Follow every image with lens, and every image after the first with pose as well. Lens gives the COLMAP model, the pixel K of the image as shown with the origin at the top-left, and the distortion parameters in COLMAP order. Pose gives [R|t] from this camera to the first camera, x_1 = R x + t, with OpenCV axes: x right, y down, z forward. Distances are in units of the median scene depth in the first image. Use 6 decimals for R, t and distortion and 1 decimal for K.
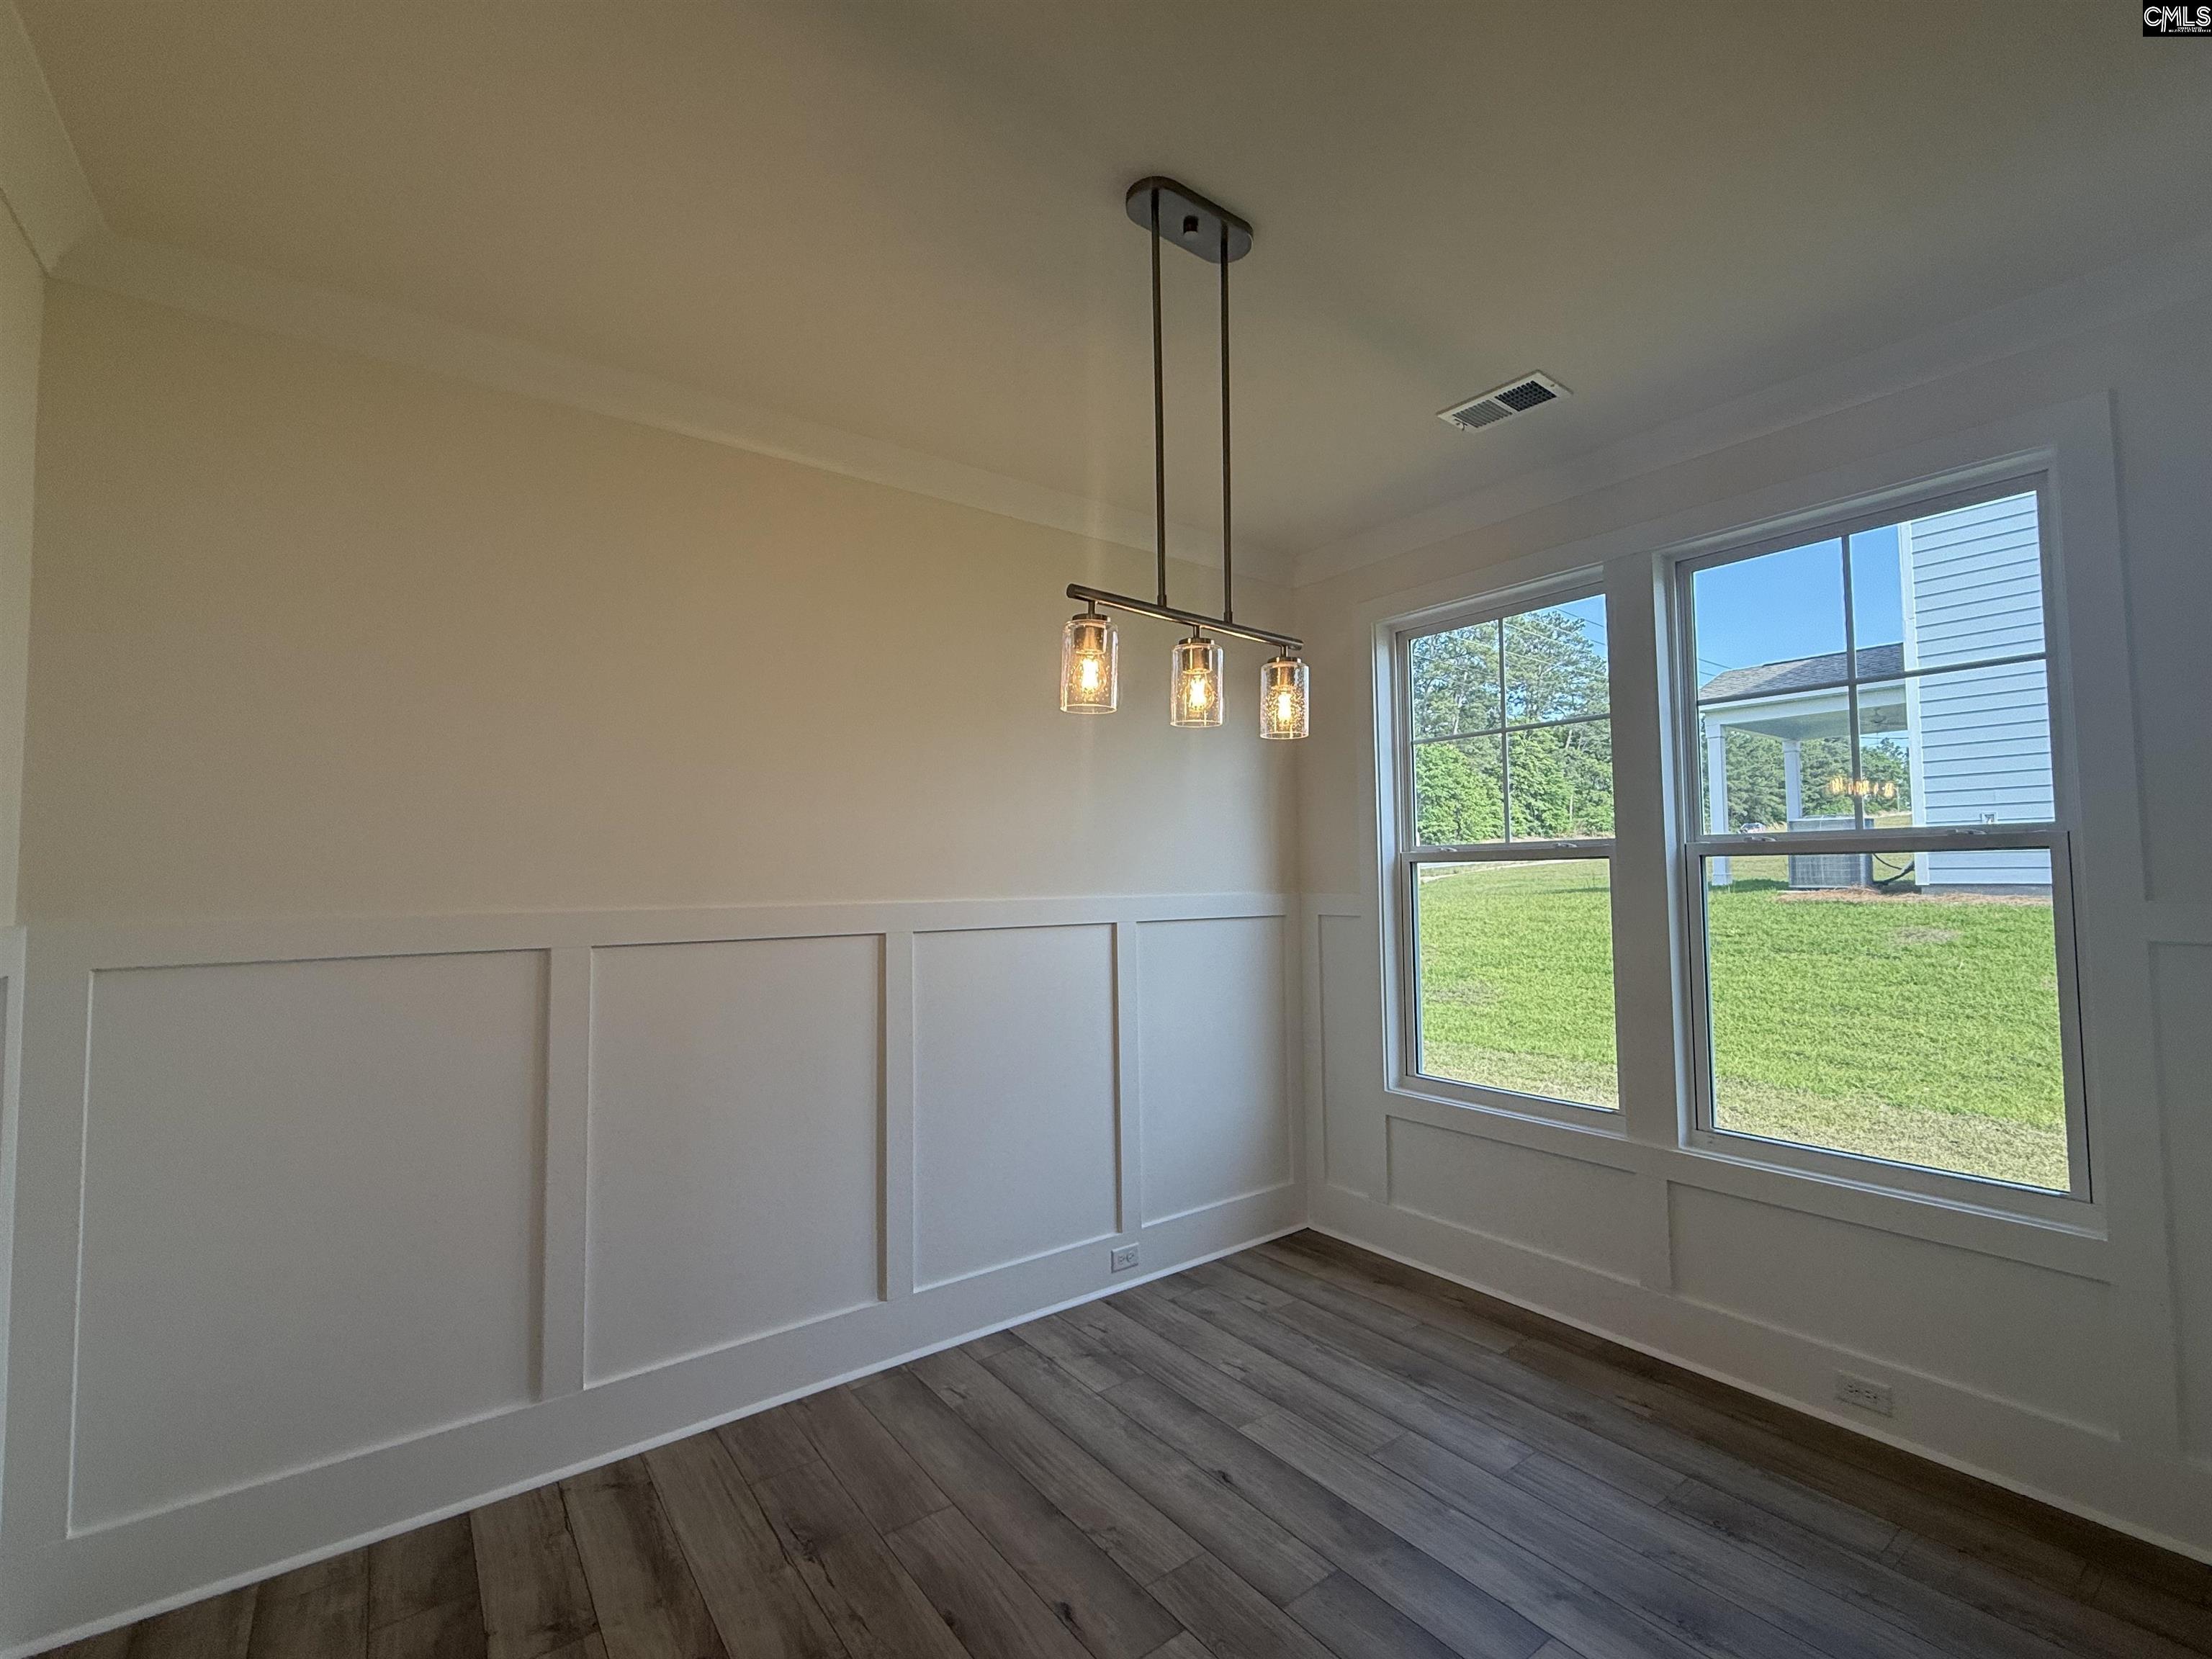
lens RADIAL K [[964.7, 0, 1103.4], [0, 964.7, 834.0], [0, 0, 1]] dist [-0.003911, 0.001057]
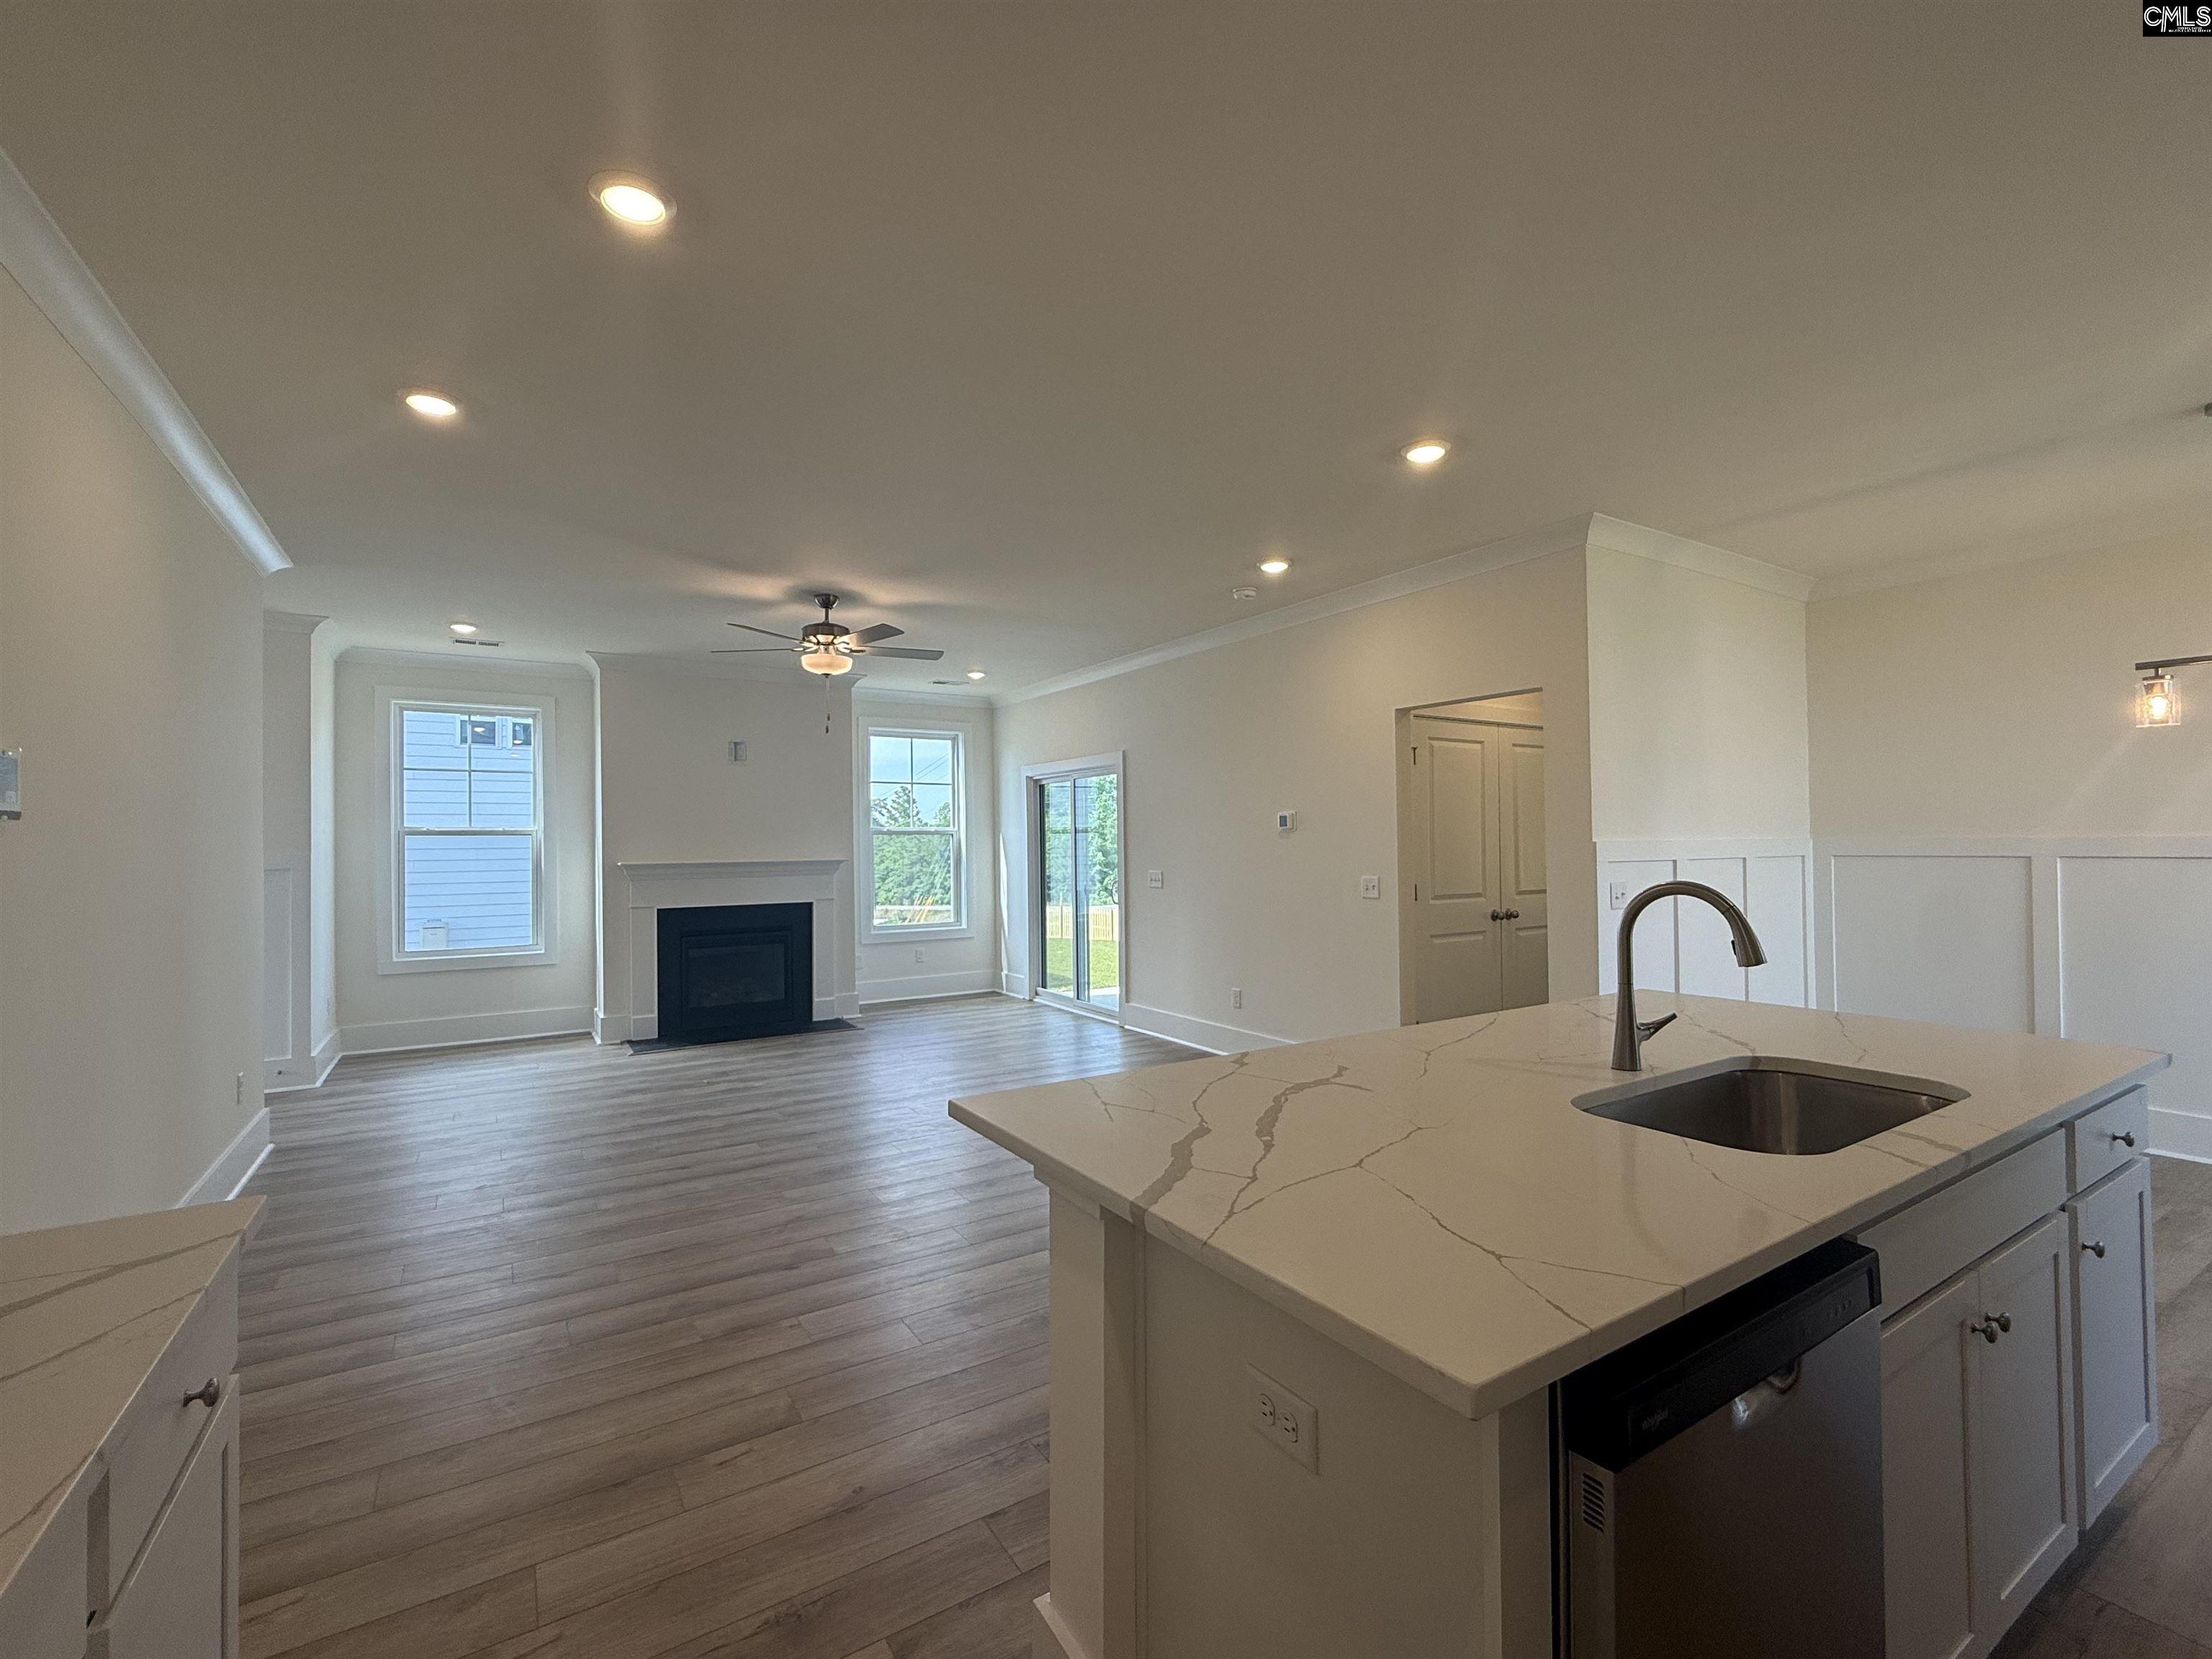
lens RADIAL K [[964.7, 0, 1101.5], [0, 964.7, 828.2], [0, 0, 1]] dist [-0.003911, 0.001057]
pose [[-0.077868, -0.002963, -0.996959, 0.928158], [0.053549, 0.998540, -0.007150, -0.012719], [0.995525, -0.053943, -0.077595, -0.422612]]
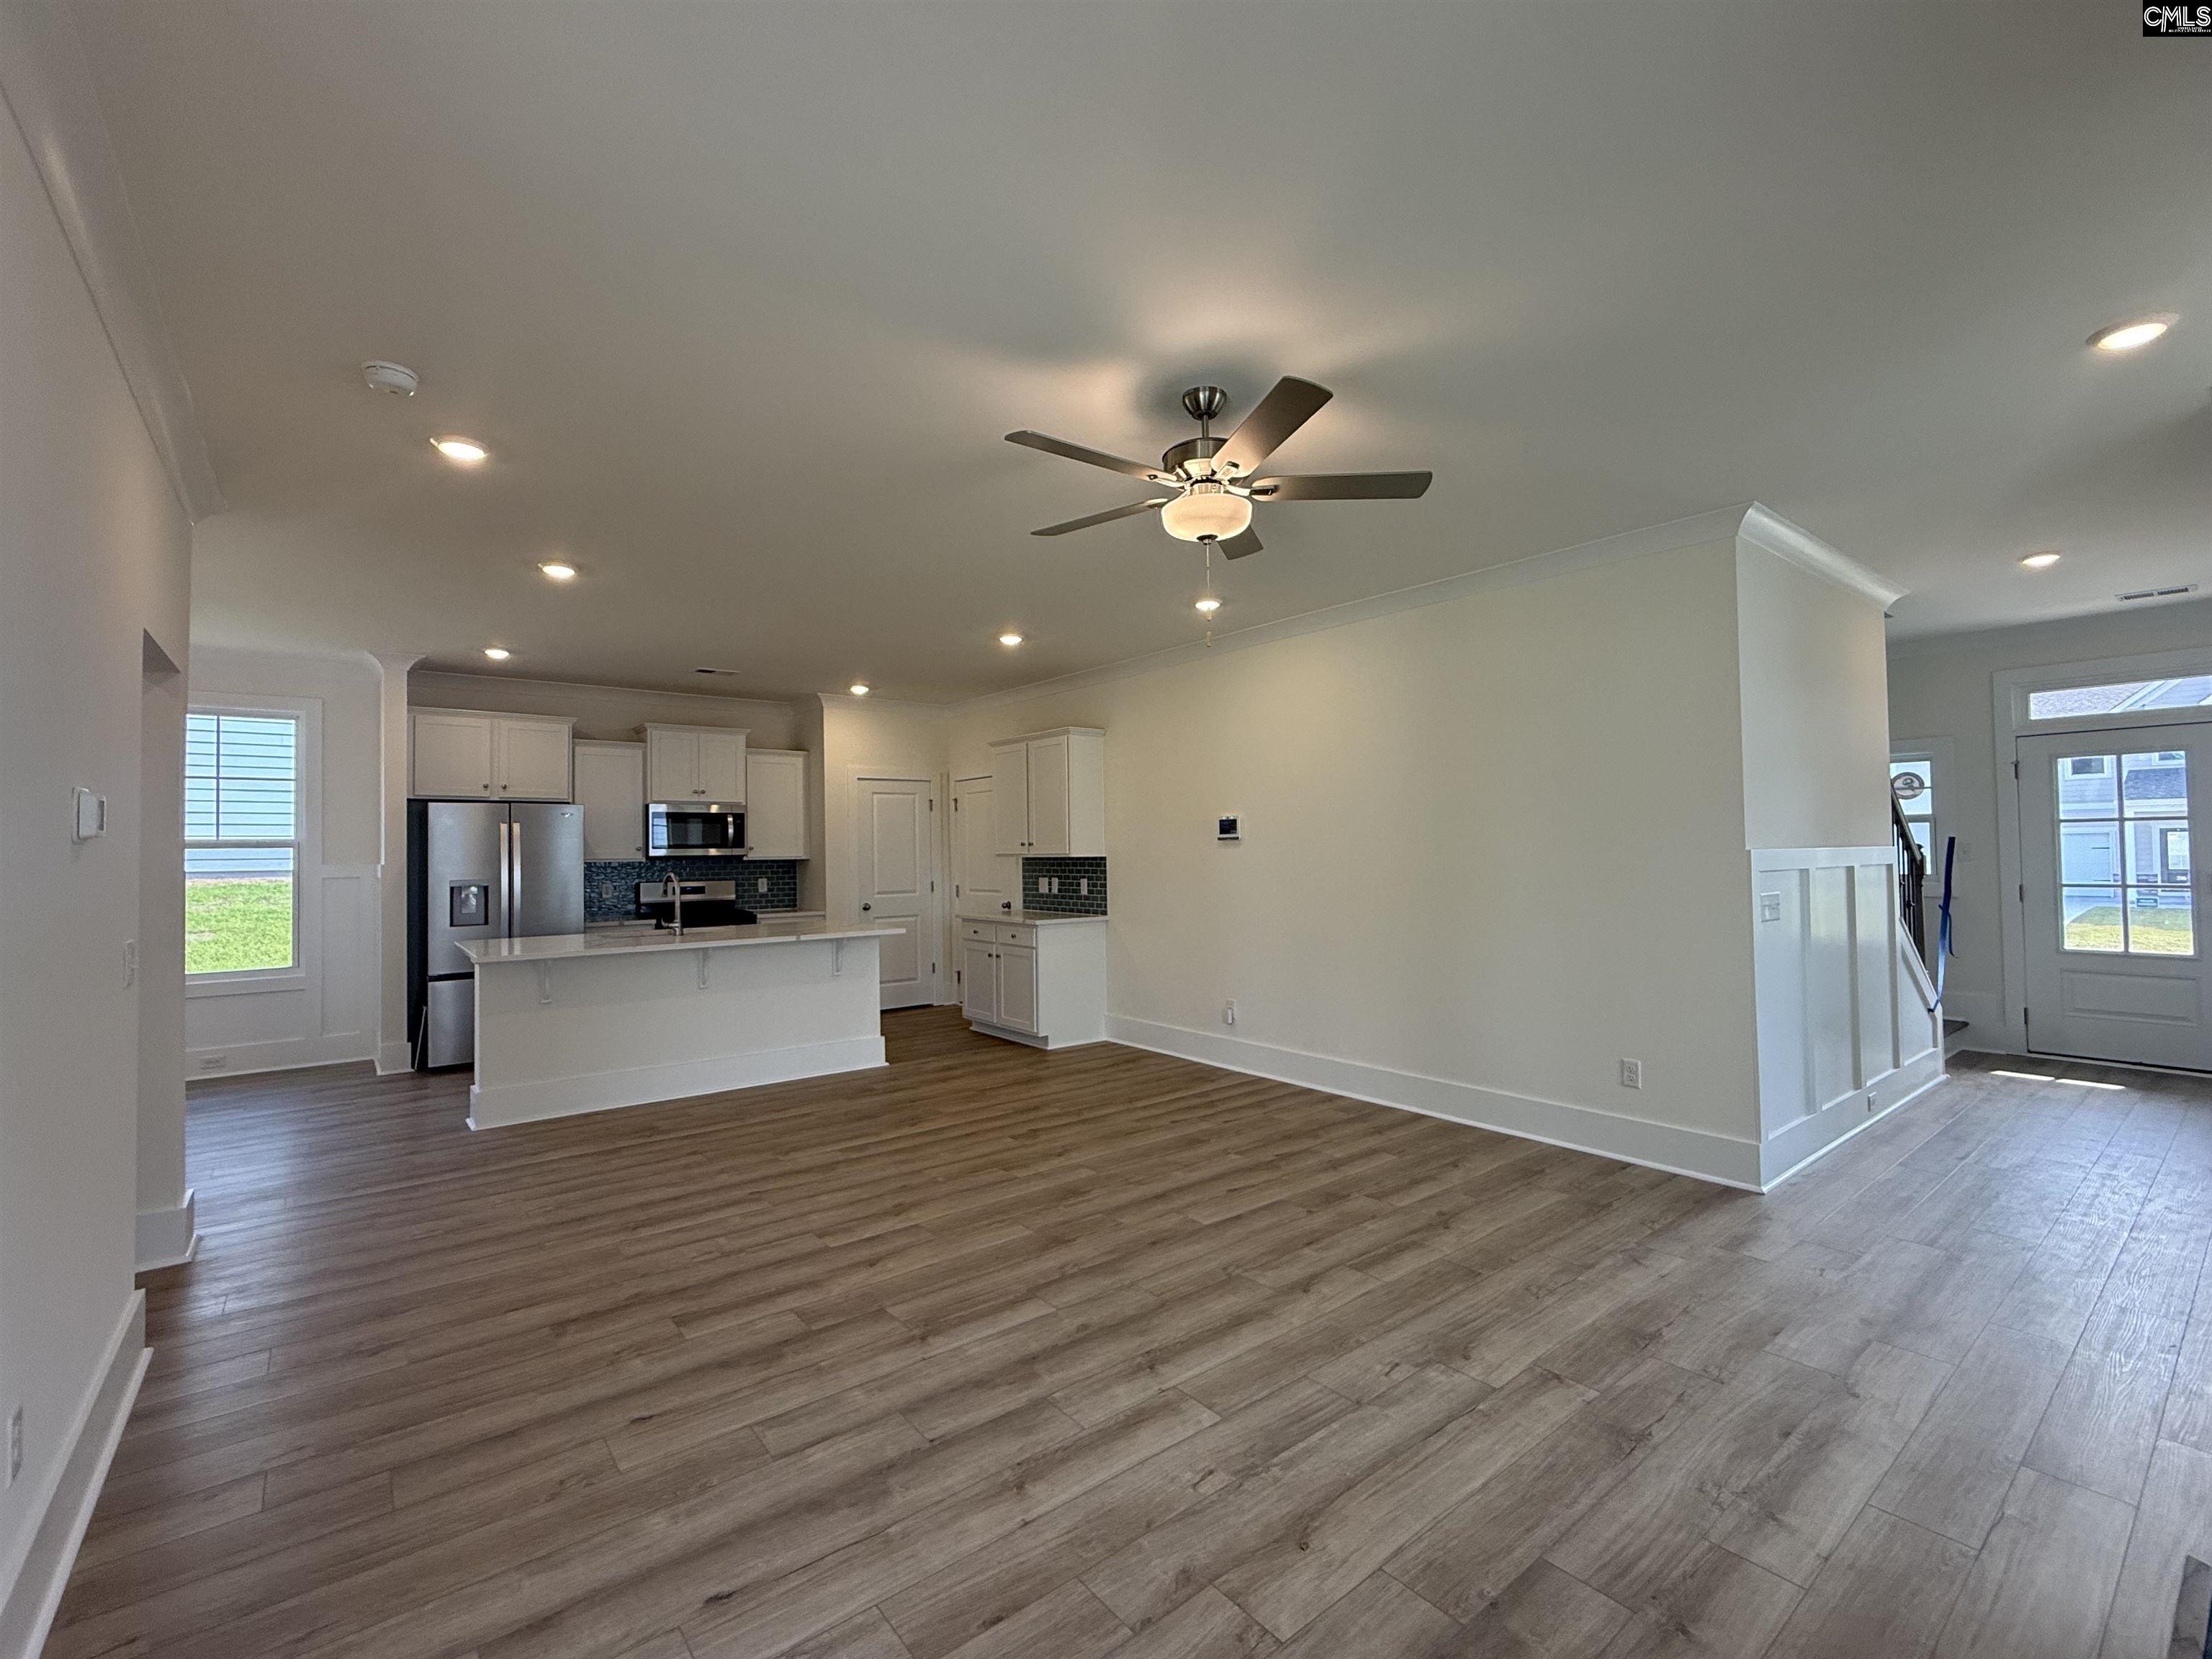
lens RADIAL K [[964.7, 0, 1109.1], [0, 964.7, 831.7], [0, 0, 1]] dist [-0.003911, 0.001057]
pose [[-0.031834, 0.031271, 0.999004, -1.232536], [-0.030816, 0.999005, -0.032253, -0.012408], [-0.999018, -0.031812, -0.030839, -0.830121]]
